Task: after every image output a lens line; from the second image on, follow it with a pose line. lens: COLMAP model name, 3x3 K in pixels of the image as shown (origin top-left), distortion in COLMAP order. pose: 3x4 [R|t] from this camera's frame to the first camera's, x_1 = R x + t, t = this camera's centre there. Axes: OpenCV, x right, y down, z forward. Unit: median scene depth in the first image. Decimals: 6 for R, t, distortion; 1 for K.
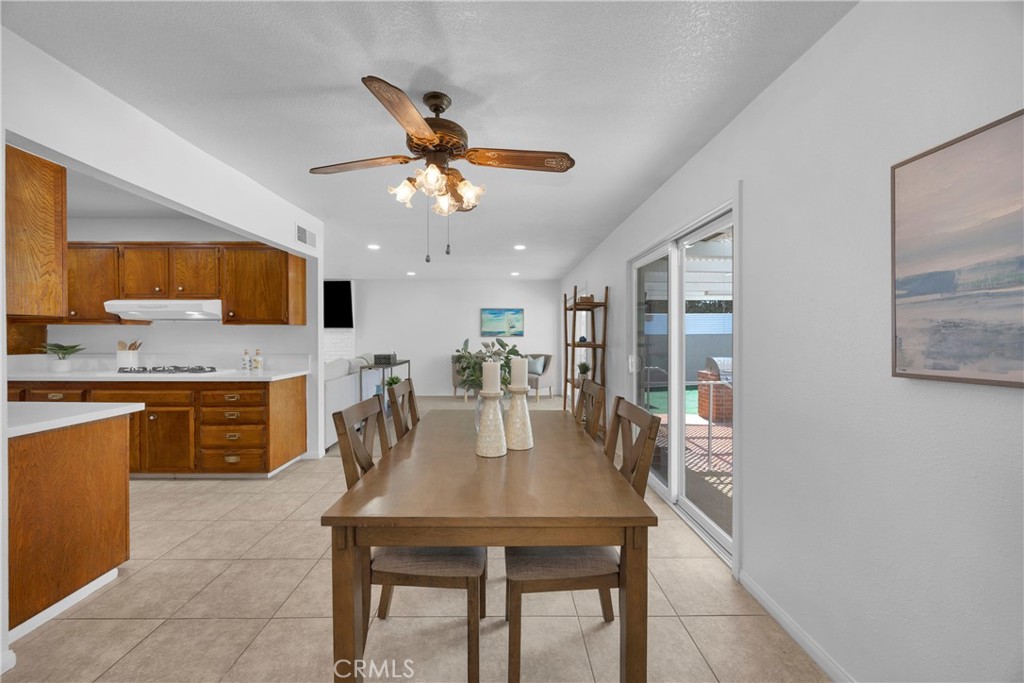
lens RADIAL K [[388.5, 0, 509.7], [0, 388.5, 338.5], [0, 0, 1]] dist [-0.005788, -0.000247]
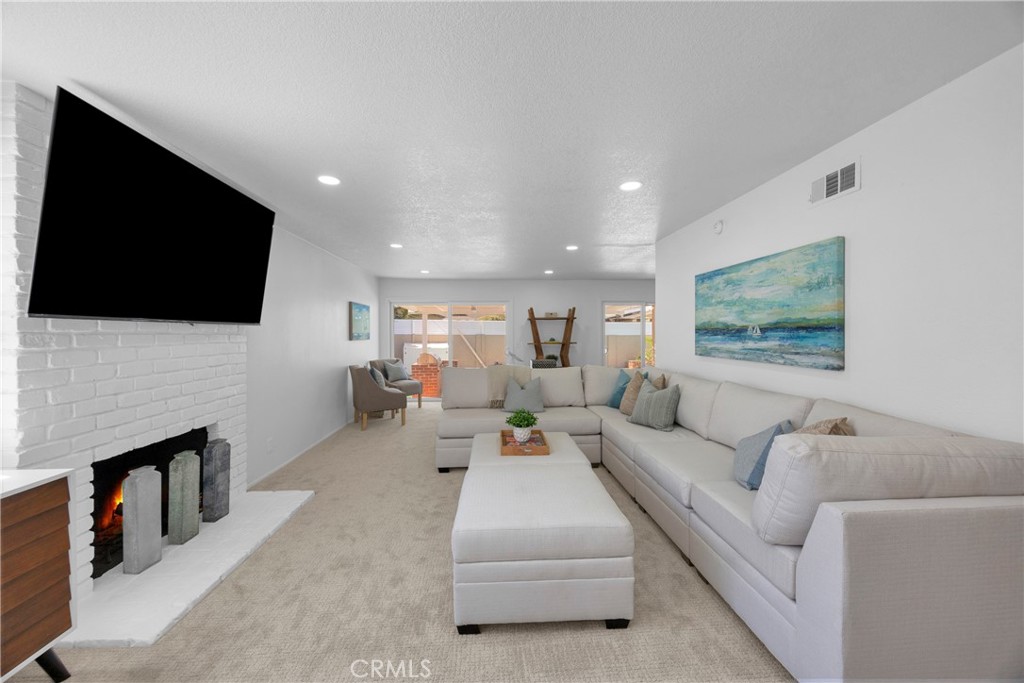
lens RADIAL K [[388.5, 0, 509.7], [0, 388.5, 338.5], [0, 0, 1]] dist [-0.005788, -0.000247]
pose [[-0.049358, -0.010069, 0.998730, -1.856463], [0.009883, 0.999895, 0.010569, -0.031514], [-0.998732, 0.010392, -0.049253, 1.700179]]
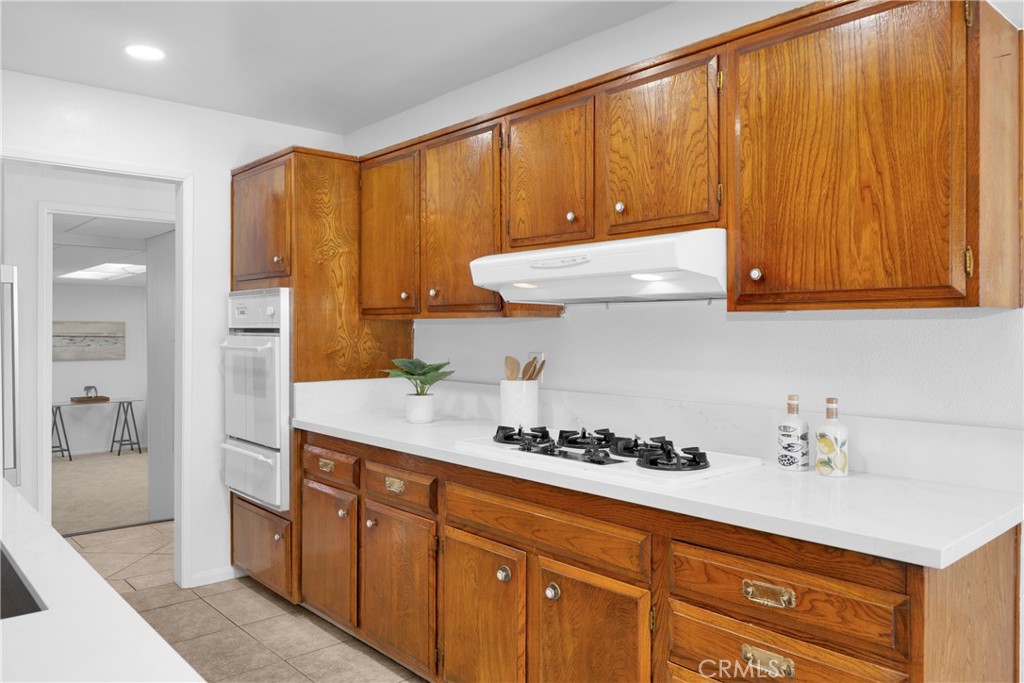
lens RADIAL K [[753.1, 0, 512.0], [0, 753.1, 341.5], [0, 0, 1]] dist [0.001059, 0.000333]
pose [[0.655734, 0.009613, -0.754931, -0.414818], [-0.005790, 0.999954, 0.007704, -0.016513], [0.754970, -0.000681, 0.655760, 0.496986]]
